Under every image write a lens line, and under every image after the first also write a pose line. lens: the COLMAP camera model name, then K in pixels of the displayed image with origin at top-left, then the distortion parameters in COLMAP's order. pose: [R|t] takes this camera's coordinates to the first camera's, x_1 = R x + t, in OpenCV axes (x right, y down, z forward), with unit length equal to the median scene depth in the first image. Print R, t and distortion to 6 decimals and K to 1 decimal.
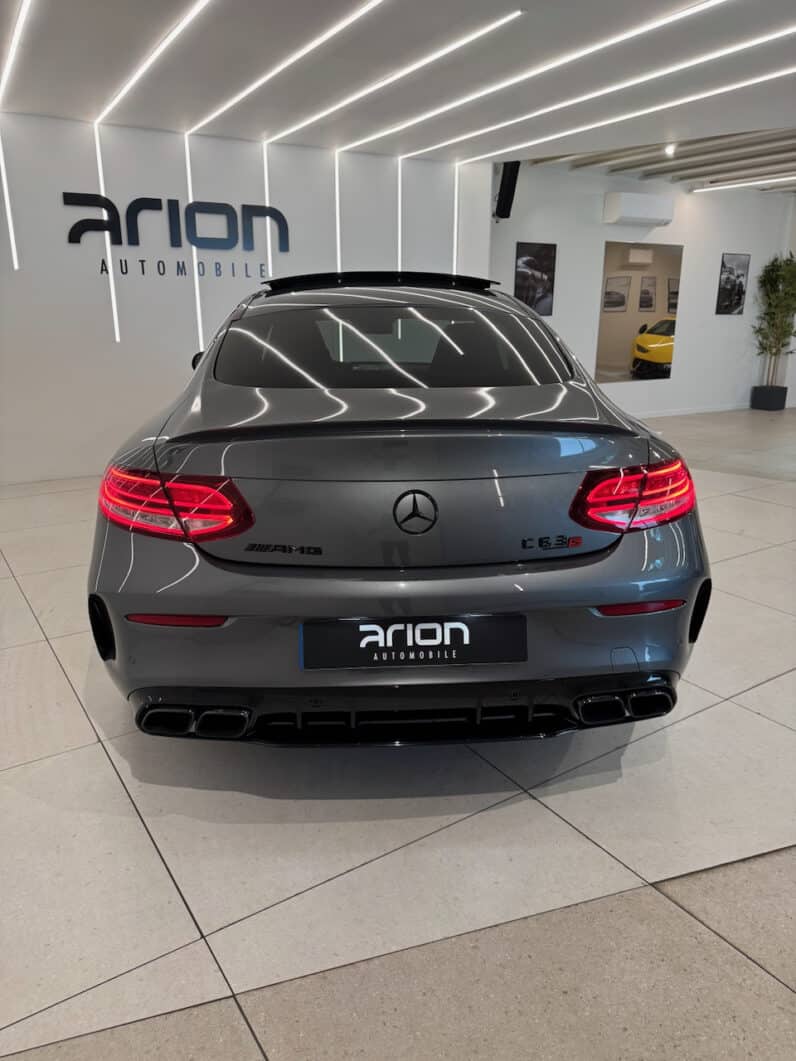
lens RADIAL K [[758.1, 0, 406.4], [0, 758.1, 526.0], [0, 0, 1]] dist [0.044787, -0.065710]
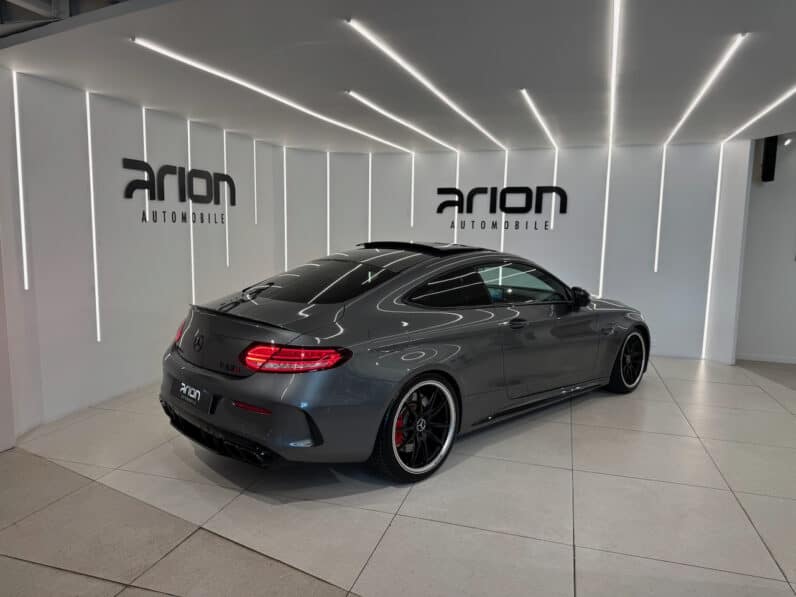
lens RADIAL K [[568.8, 0, 404.4], [0, 568.8, 296.5], [0, 0, 1]] dist [0.044787, -0.065710]
pose [[0.638692, 0.102270, -0.762636, 0.587531], [-0.225012, 0.972627, -0.058013, -0.066868], [0.735827, 0.208654, 0.644222, 0.070881]]
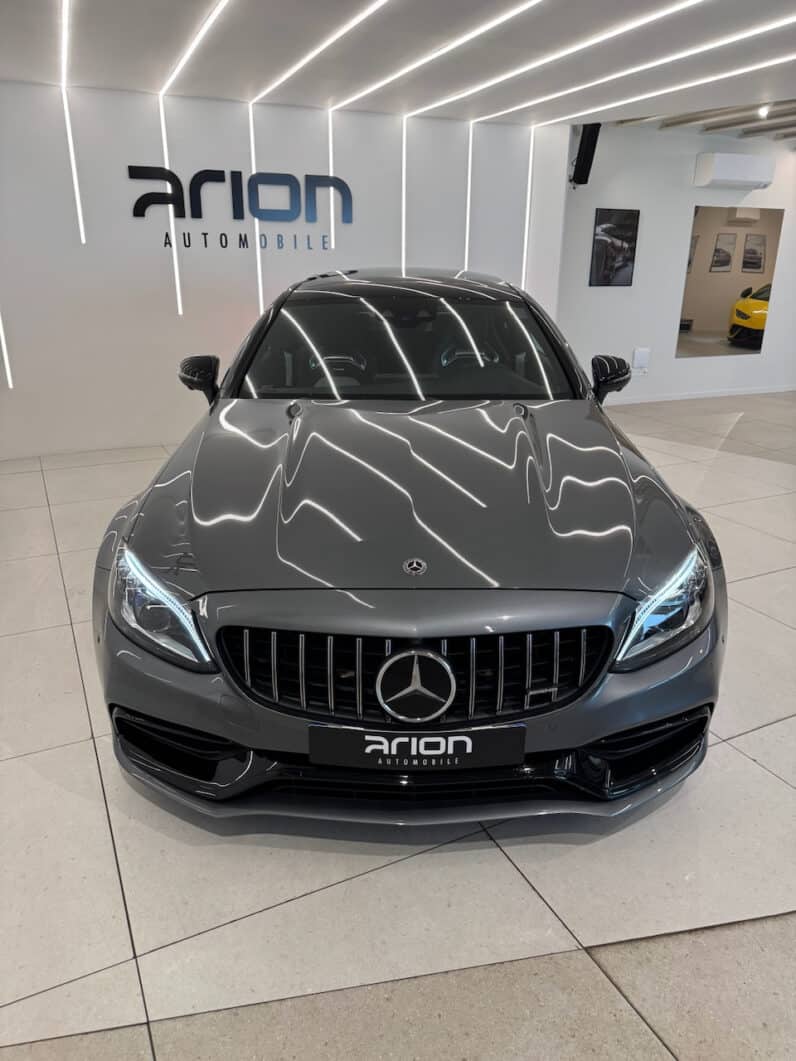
lens RADIAL K [[758.1, 0, 411.7], [0, 758.1, 525.3], [0, 0, 1]] dist [0.044787, -0.065710]
pose [[0.992532, 0.047619, -0.112310, 0.057181], [-0.040864, 0.997258, 0.061706, -0.037792], [0.114941, -0.056656, 0.991755, 0.011431]]
